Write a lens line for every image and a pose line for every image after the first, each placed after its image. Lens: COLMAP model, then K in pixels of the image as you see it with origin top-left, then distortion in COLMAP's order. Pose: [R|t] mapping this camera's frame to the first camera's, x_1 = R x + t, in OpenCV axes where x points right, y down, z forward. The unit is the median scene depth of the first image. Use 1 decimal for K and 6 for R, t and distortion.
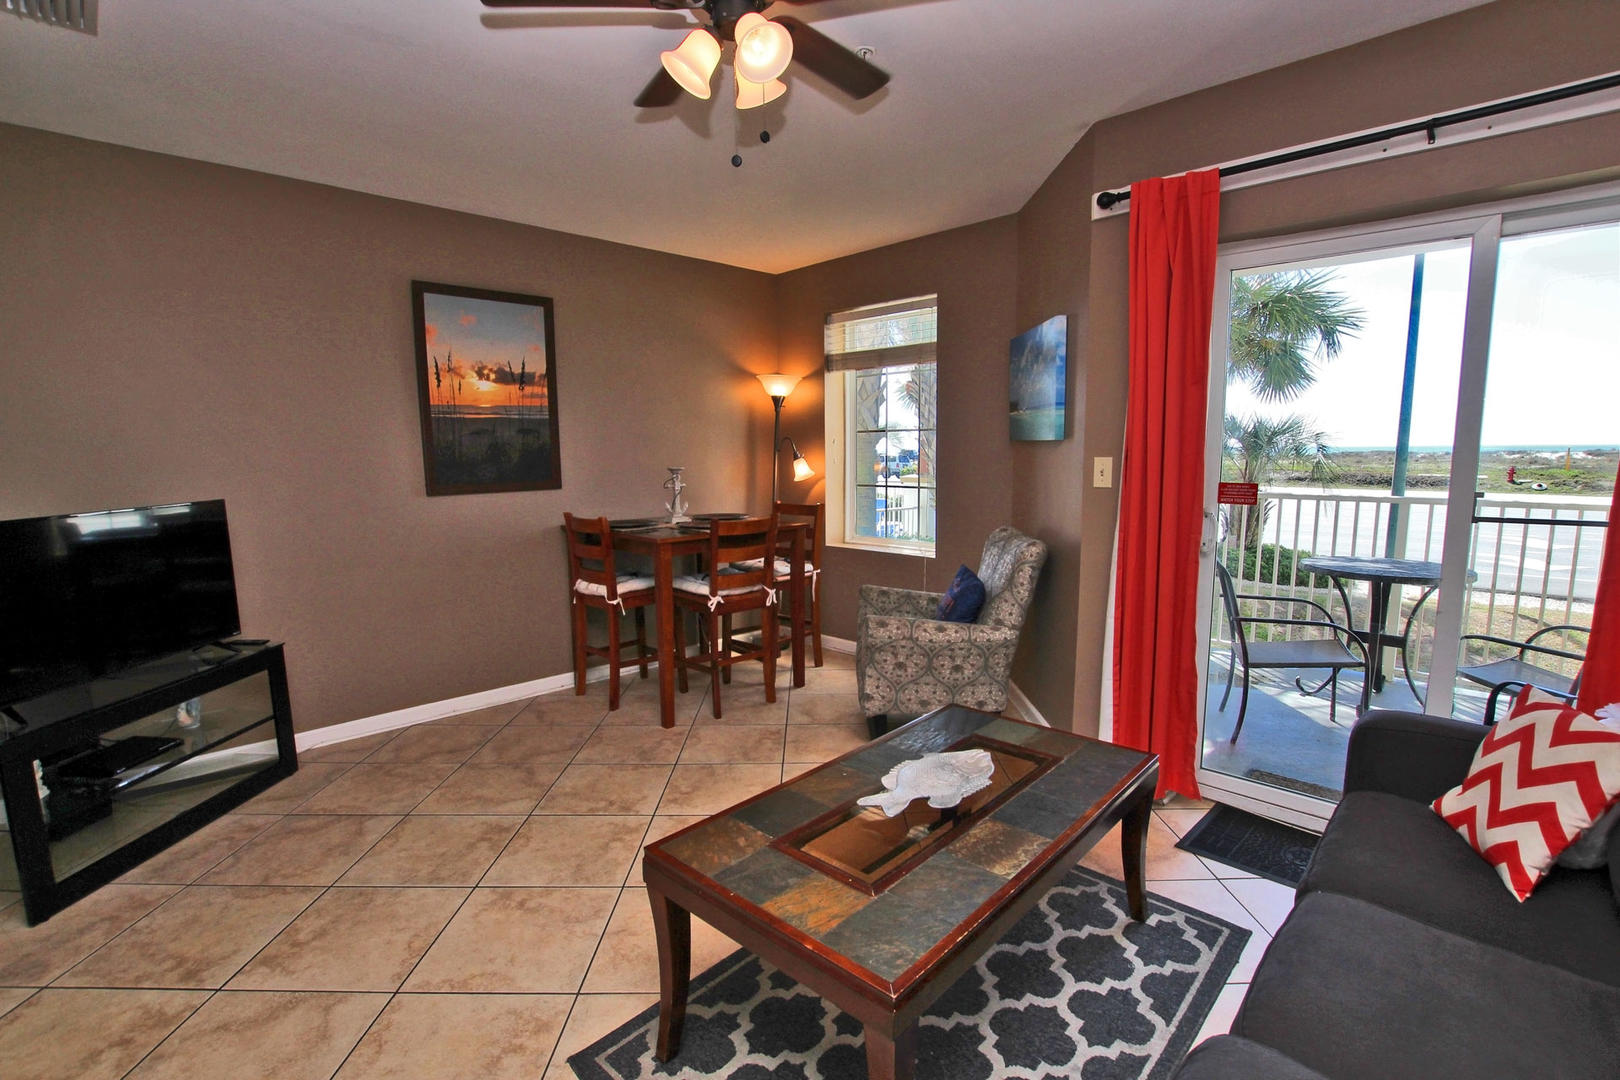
lens RADIAL K [[750.9, 0, 805.6], [0, 750.9, 537.1], [0, 0, 1]] dist [-0.023019, -0.000021]
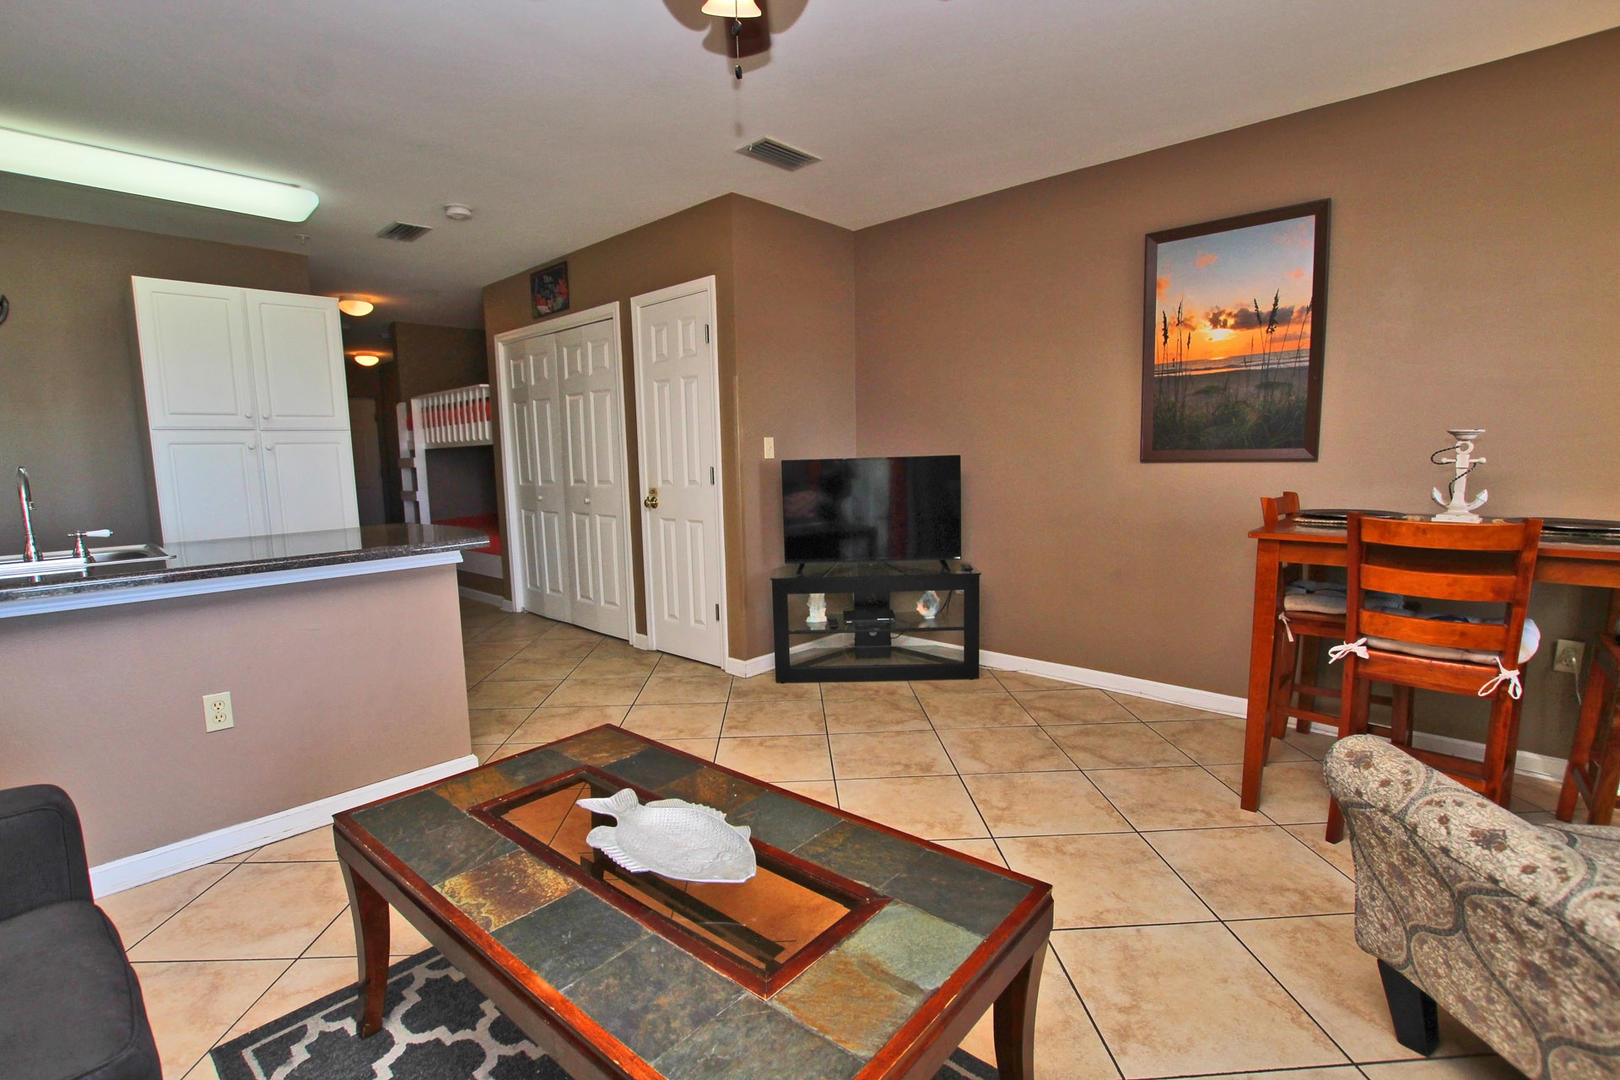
lens RADIAL K [[750.9, 0, 815.9], [0, 750.9, 544.6], [0, 0, 1]] dist [-0.023019, -0.000021]
pose [[0.051845, 0.130856, -0.990045, 0.420371], [-0.100647, 0.987015, 0.125185, -0.028149], [0.993570, 0.093155, 0.064342, 0.524393]]
